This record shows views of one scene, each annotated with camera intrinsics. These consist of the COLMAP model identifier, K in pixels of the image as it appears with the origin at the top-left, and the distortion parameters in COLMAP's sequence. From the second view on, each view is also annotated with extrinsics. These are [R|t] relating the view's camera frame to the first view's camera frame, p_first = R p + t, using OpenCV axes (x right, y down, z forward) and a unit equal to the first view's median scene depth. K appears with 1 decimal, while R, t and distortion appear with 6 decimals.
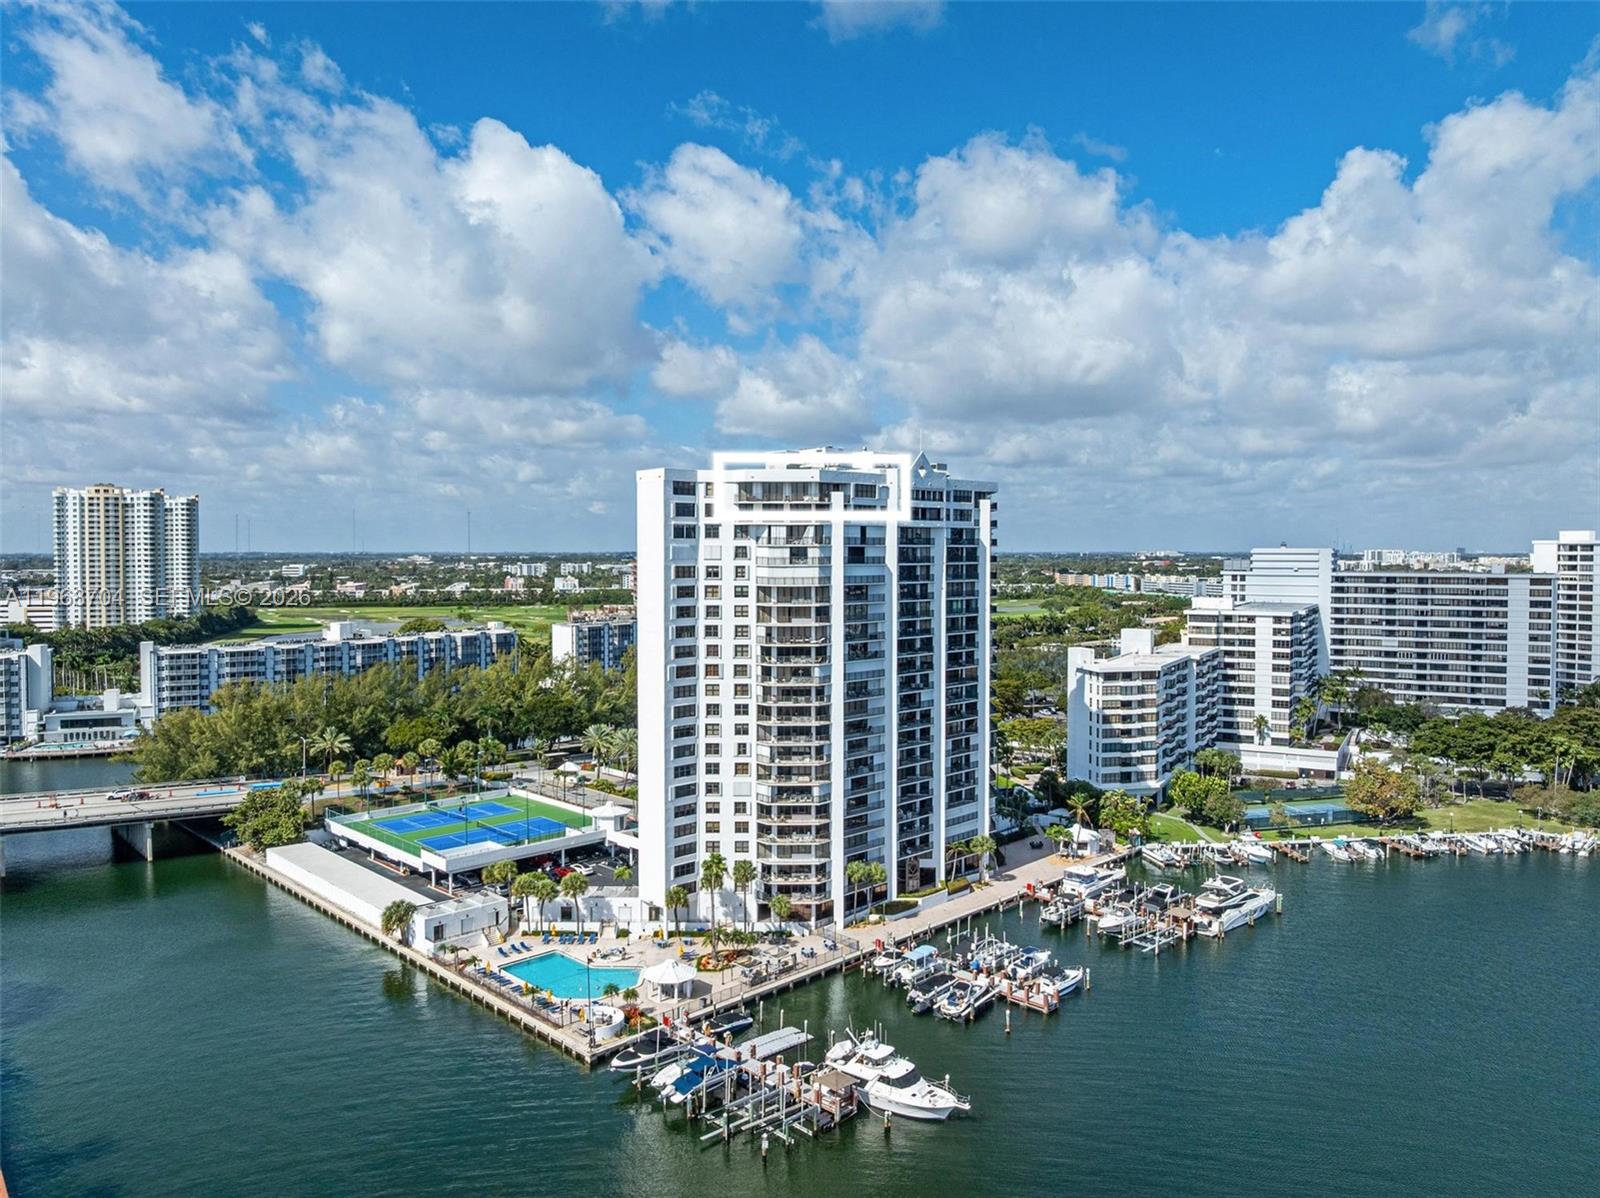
lens RADIAL K [[1130.7, 0, 813.8], [0, 1130.7, 578.8], [0, 0, 1]] dist [-0.007857, -0.000385]
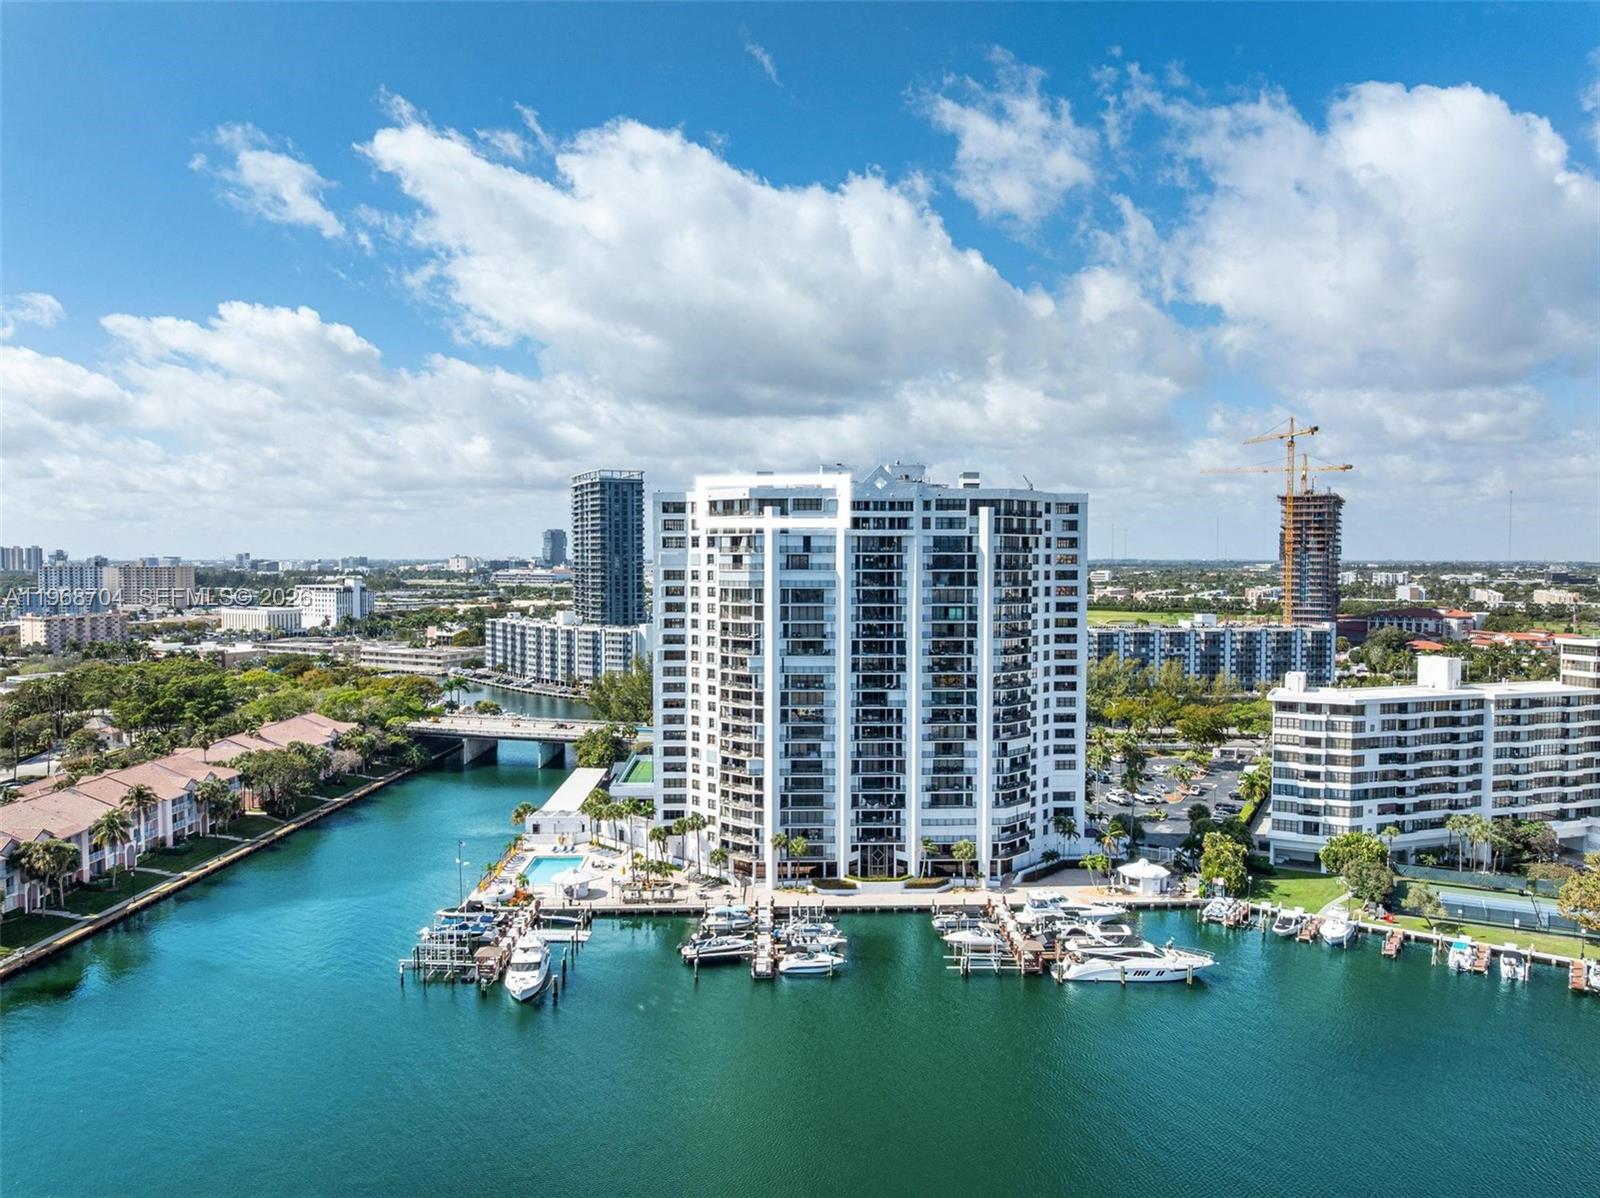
lens RADIAL K [[1130.6, 0, 800.0], [0, 1130.6, 599.0], [0, 0, 1]] dist [-0.014075, 0.001416]
pose [[0.731201, 0.025615, -0.681681, 0.787440], [-0.018039, 0.999671, 0.018214, -0.004522], [0.681923, -0.001022, 0.731423, 0.178108]]
